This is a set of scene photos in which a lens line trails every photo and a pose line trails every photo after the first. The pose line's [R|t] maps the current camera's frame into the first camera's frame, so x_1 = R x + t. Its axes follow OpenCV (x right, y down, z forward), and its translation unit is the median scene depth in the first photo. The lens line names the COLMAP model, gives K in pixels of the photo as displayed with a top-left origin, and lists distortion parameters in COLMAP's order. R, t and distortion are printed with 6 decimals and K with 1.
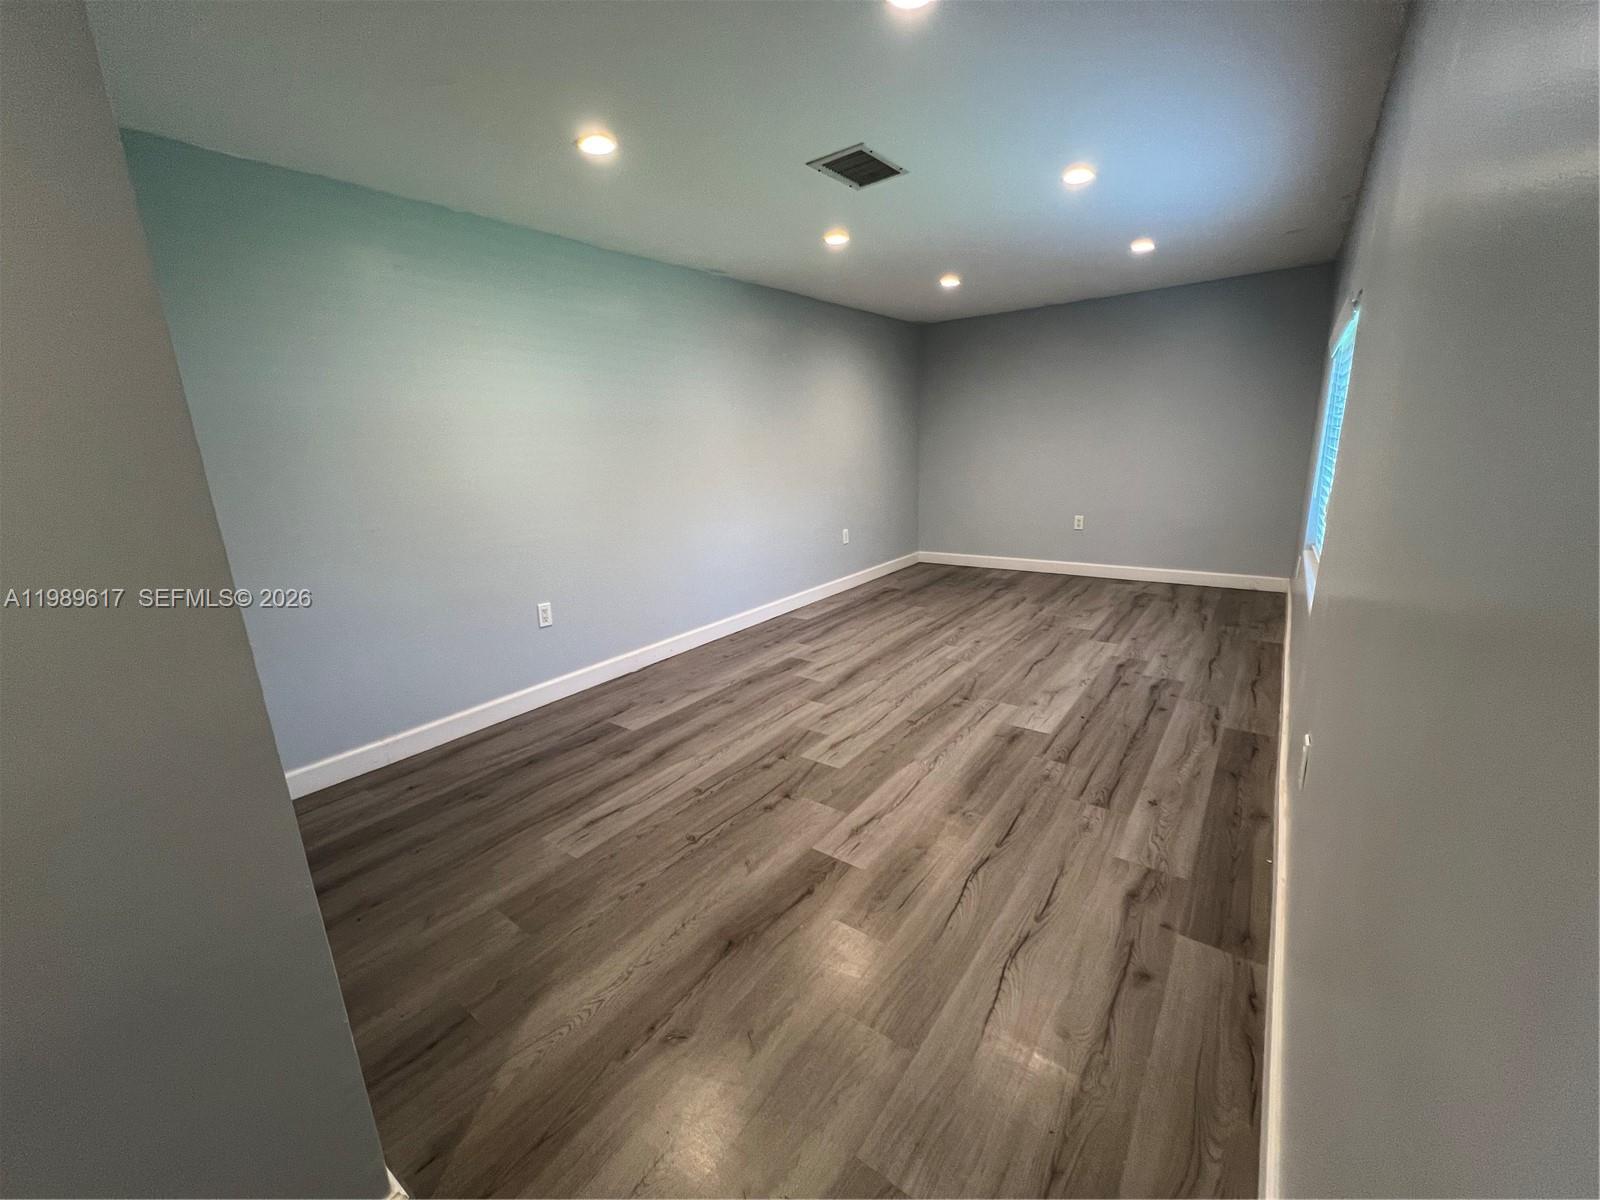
lens RADIAL K [[640.2, 0, 799.9], [0, 640.2, 597.6], [0, 0, 1]] dist [-0.003381, 0.001092]
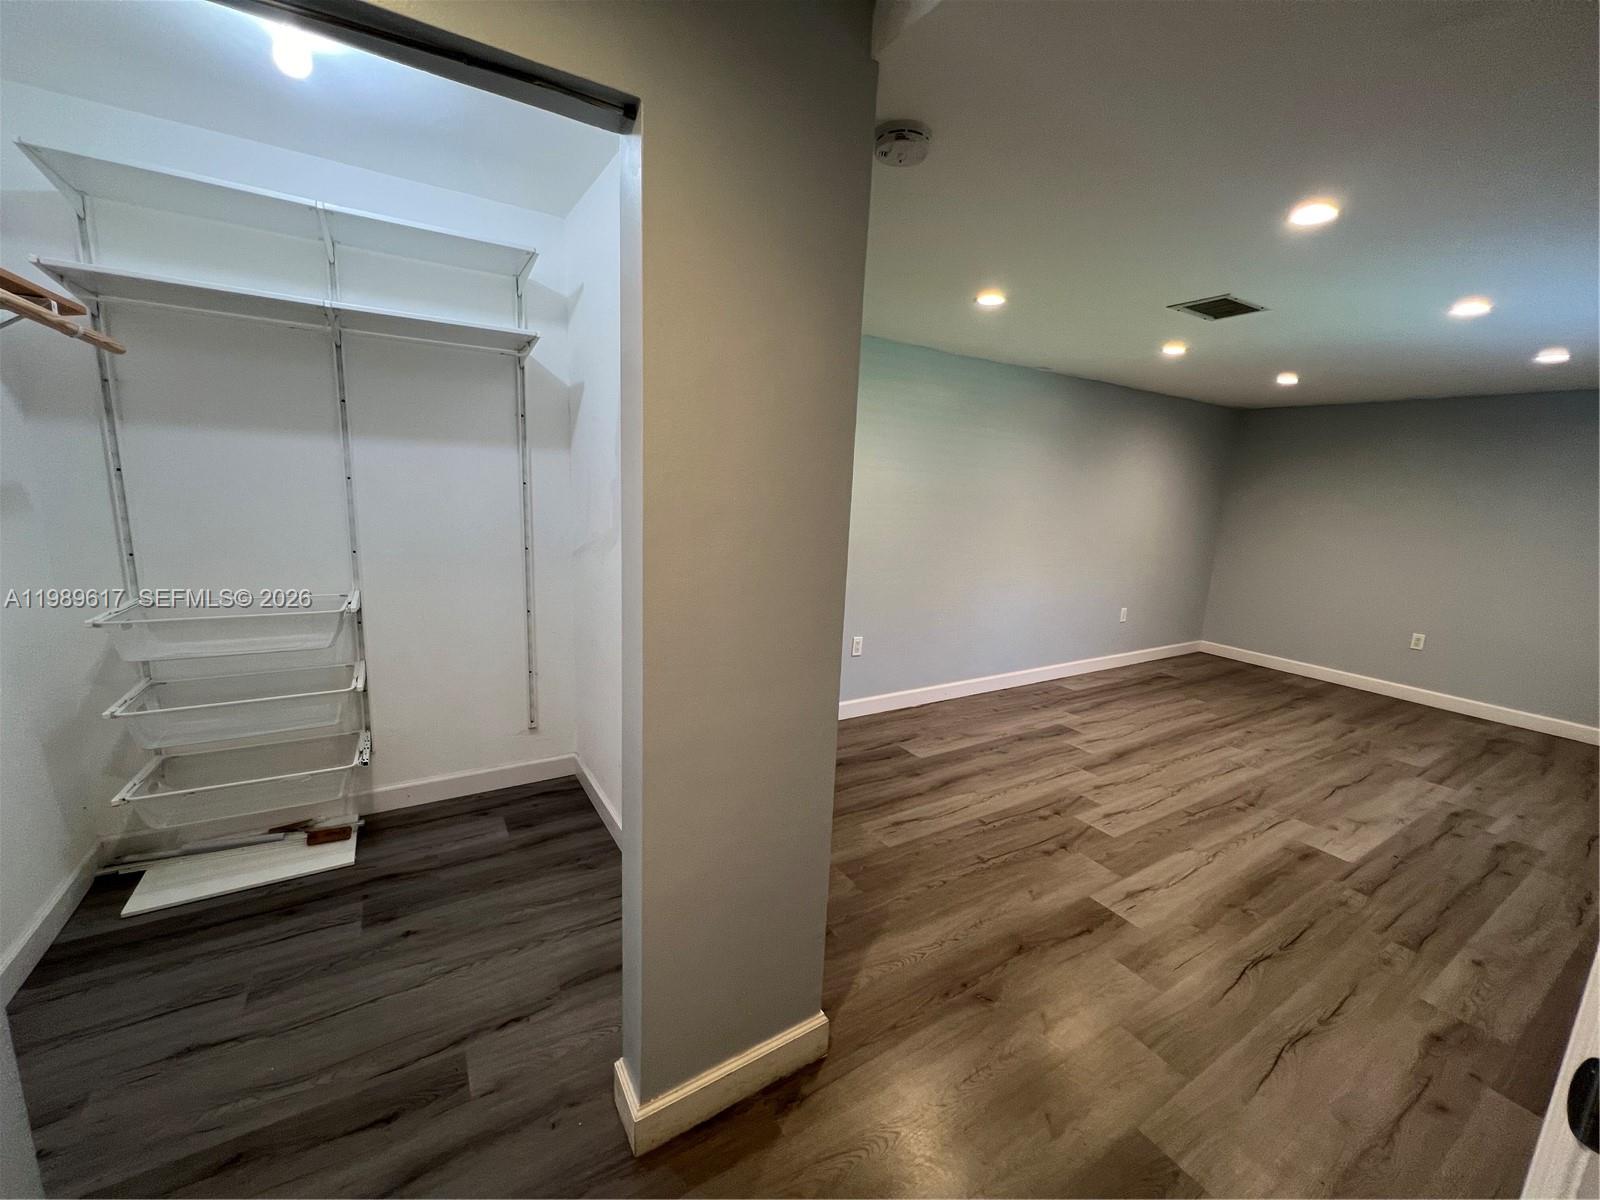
lens RADIAL K [[640.2, 0, 799.9], [0, 640.2, 597.6], [0, 0, 1]] dist [-0.003381, 0.001092]
pose [[0.926001, 0.150403, -0.346266, -0.101381], [-0.171084, 0.984807, -0.029762, -0.010705], [0.336529, 0.086800, 0.937664, -0.209387]]
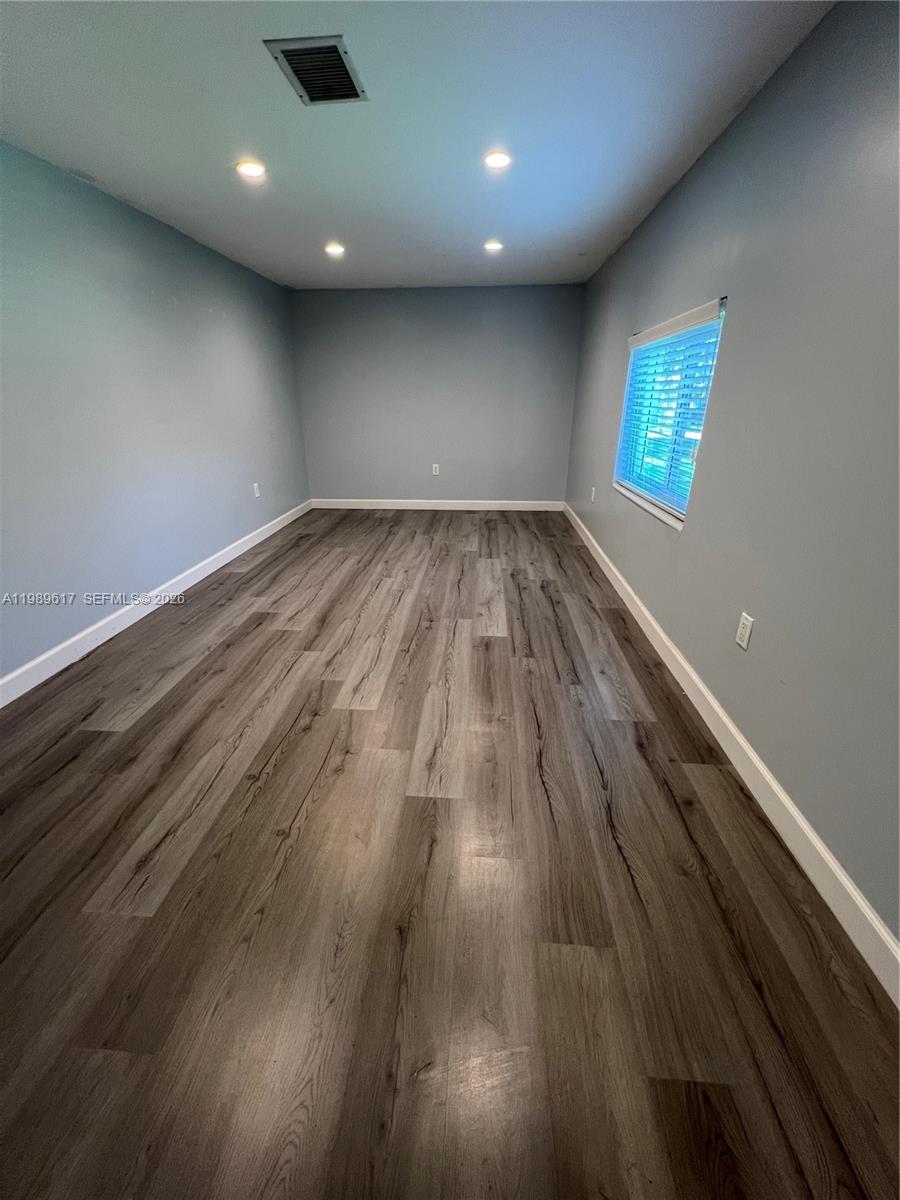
lens RADIAL K [[480.1, 0, 450.0], [0, 480.1, 600.0], [0, 0, 1]] dist [-0.003381, 0.001092]
pose [[0.841200, -0.174173, 0.511904, -0.188121], [0.097511, 0.980044, 0.173219, -0.041061], [-0.531859, -0.095796, 0.841397, 0.221889]]
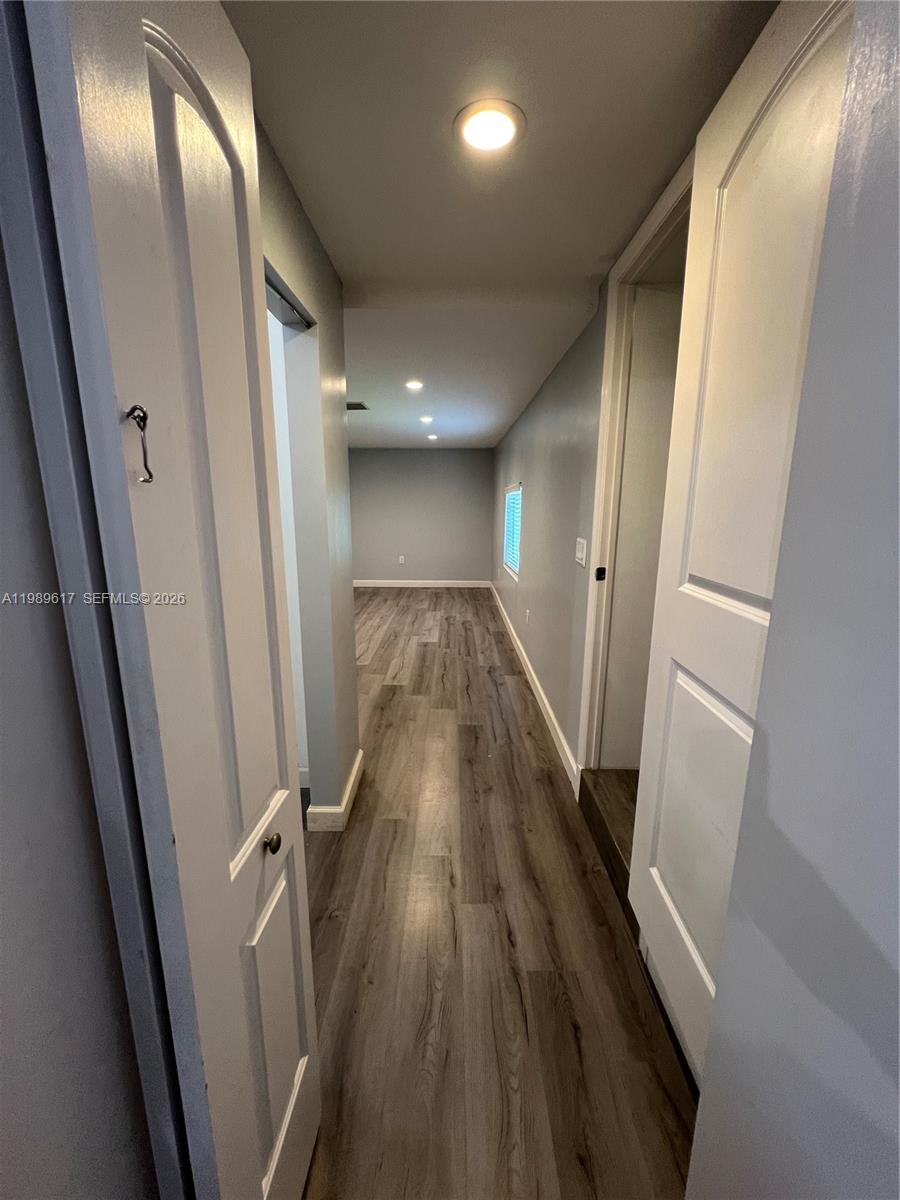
lens RADIAL K [[480.1, 0, 450.0], [0, 480.1, 600.0], [0, 0, 1]] dist [-0.003381, 0.001092]
pose [[0.806173, -0.073433, 0.587105, -0.588042], [0.103316, 0.994495, -0.017479, 0.085076], [-0.582590, 0.074749, 0.809322, -0.482673]]
